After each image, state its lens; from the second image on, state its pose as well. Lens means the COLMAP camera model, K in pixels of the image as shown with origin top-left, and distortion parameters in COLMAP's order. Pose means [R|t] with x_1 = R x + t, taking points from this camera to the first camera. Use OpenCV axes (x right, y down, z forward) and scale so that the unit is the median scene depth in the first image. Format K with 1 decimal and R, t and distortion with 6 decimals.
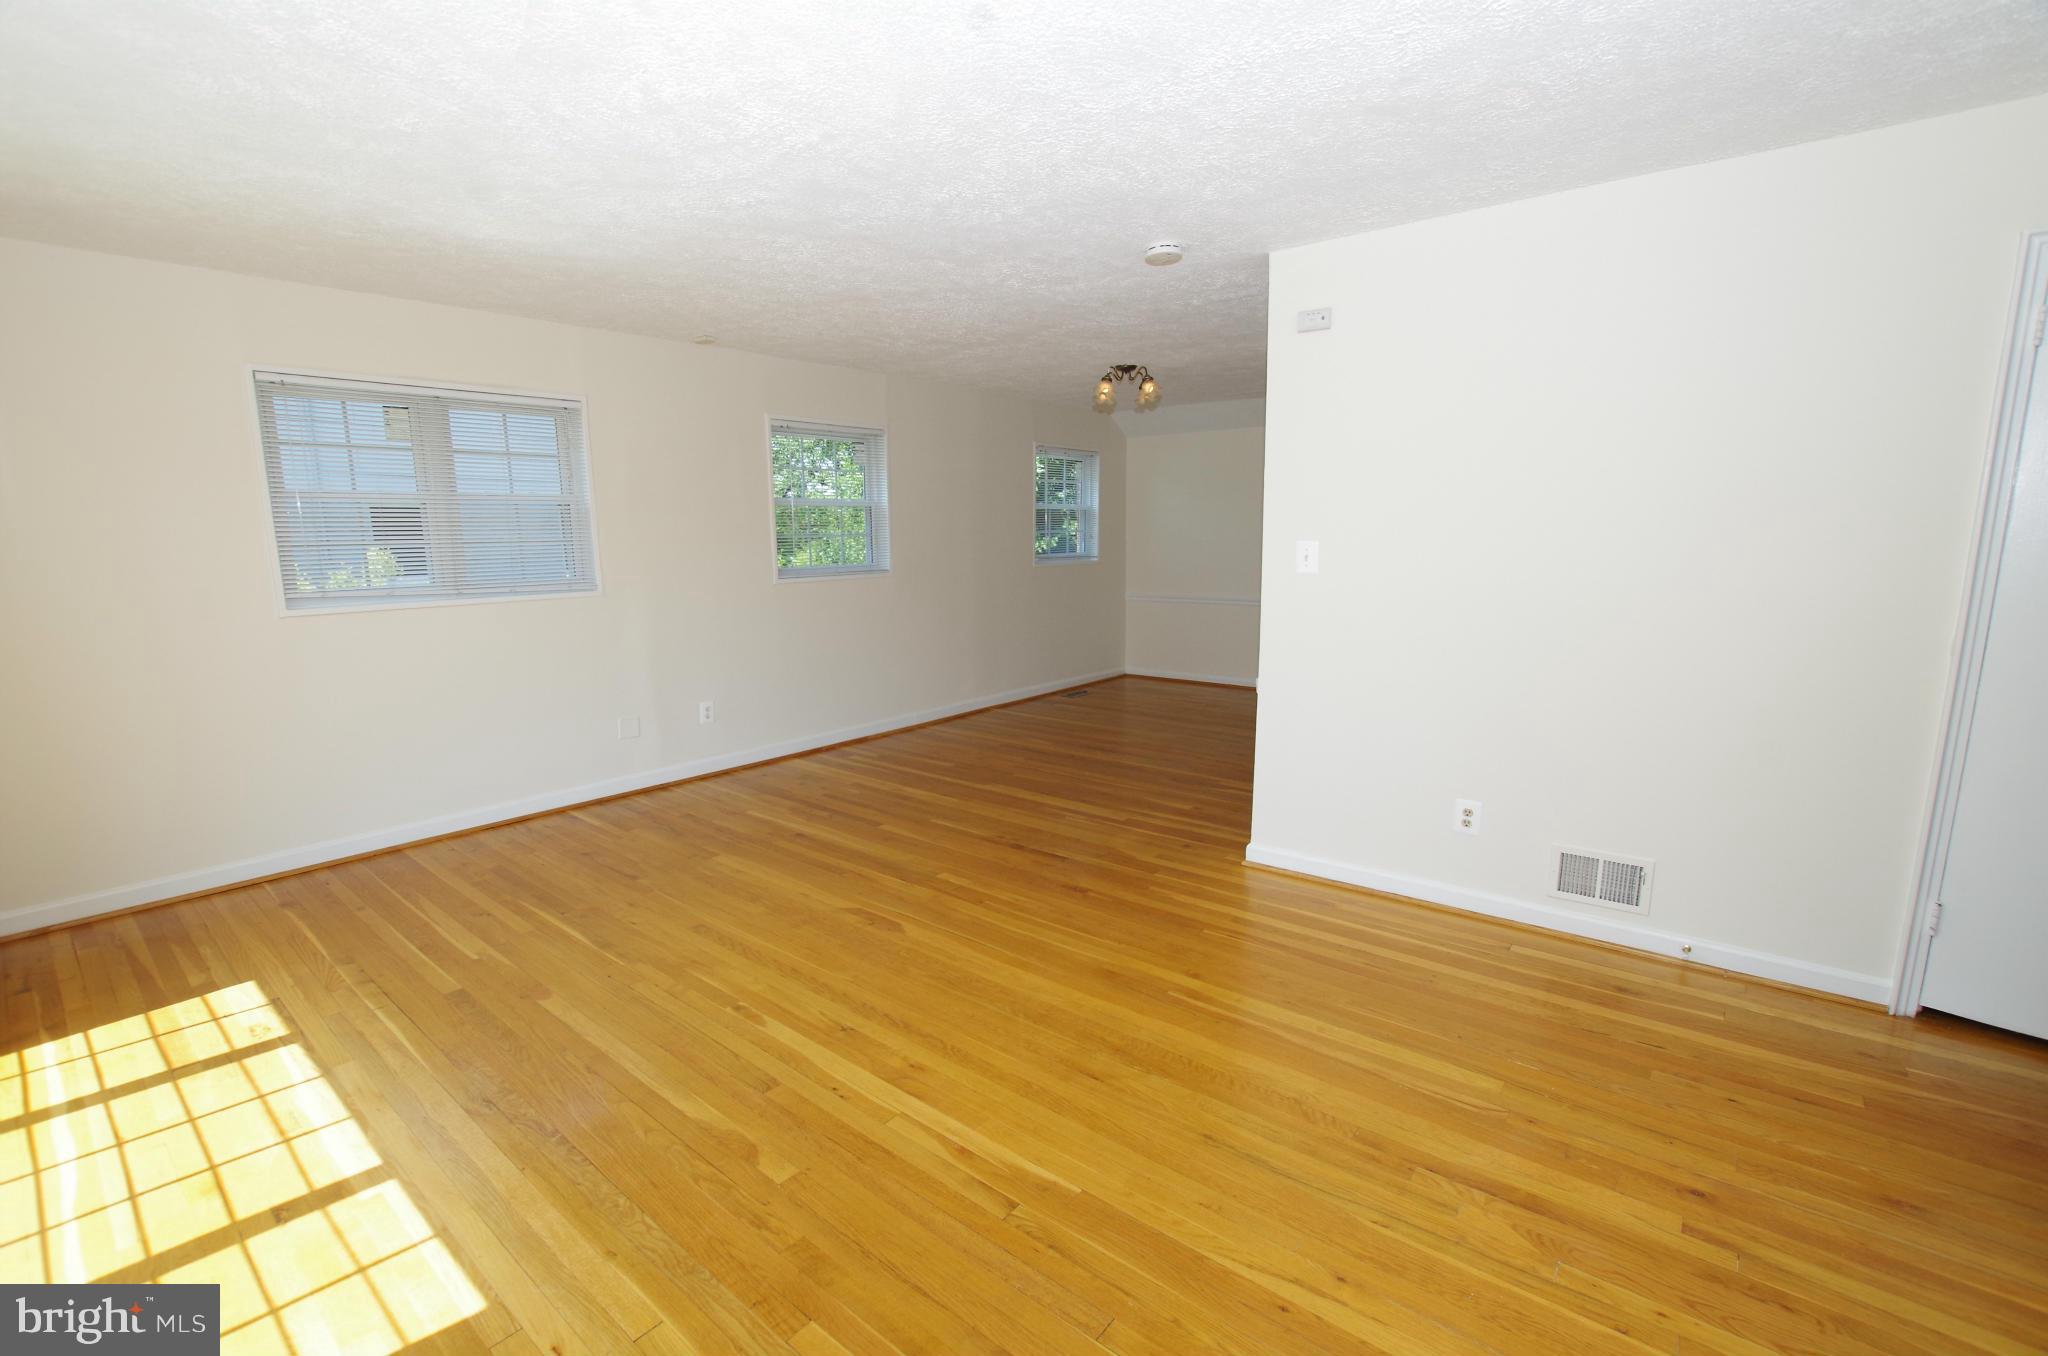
lens RADIAL K [[914.3, 0, 1024.0], [0, 914.3, 678.0], [0, 0, 1]] dist [-0.041867, -0.000220]
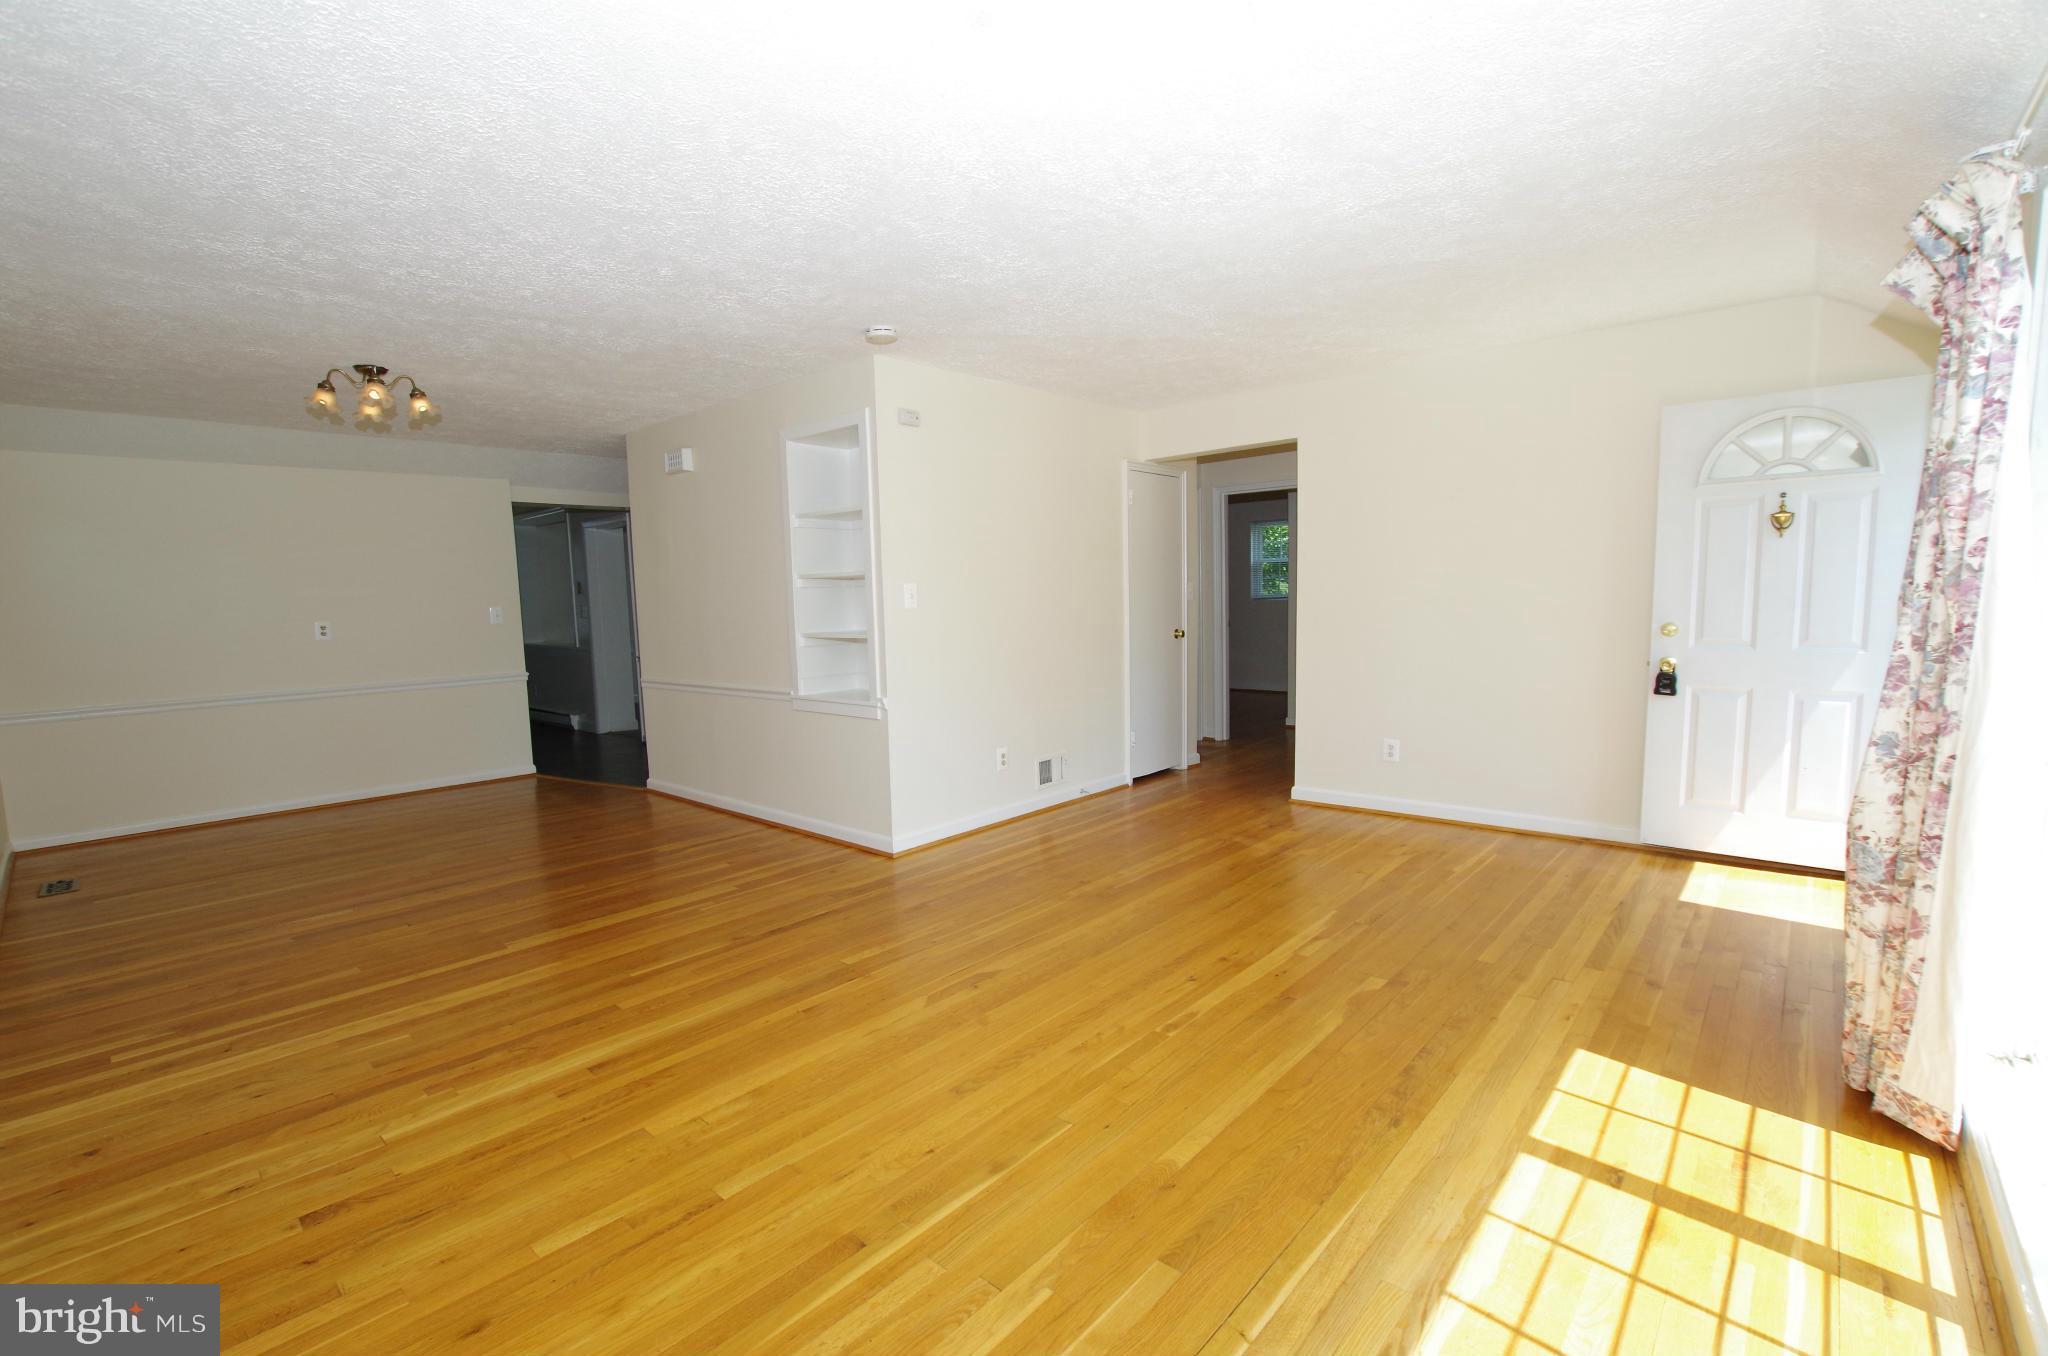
lens RADIAL K [[902.1, 0, 1012.7], [0, 902.1, 690.8], [0, 0, 1]] dist [-0.040968, 0.006970]
pose [[0.048838, -0.094513, 0.994325, -1.017611], [0.187117, 0.978753, 0.083842, -0.085614], [-0.981123, 0.181960, 0.065485, 0.841920]]
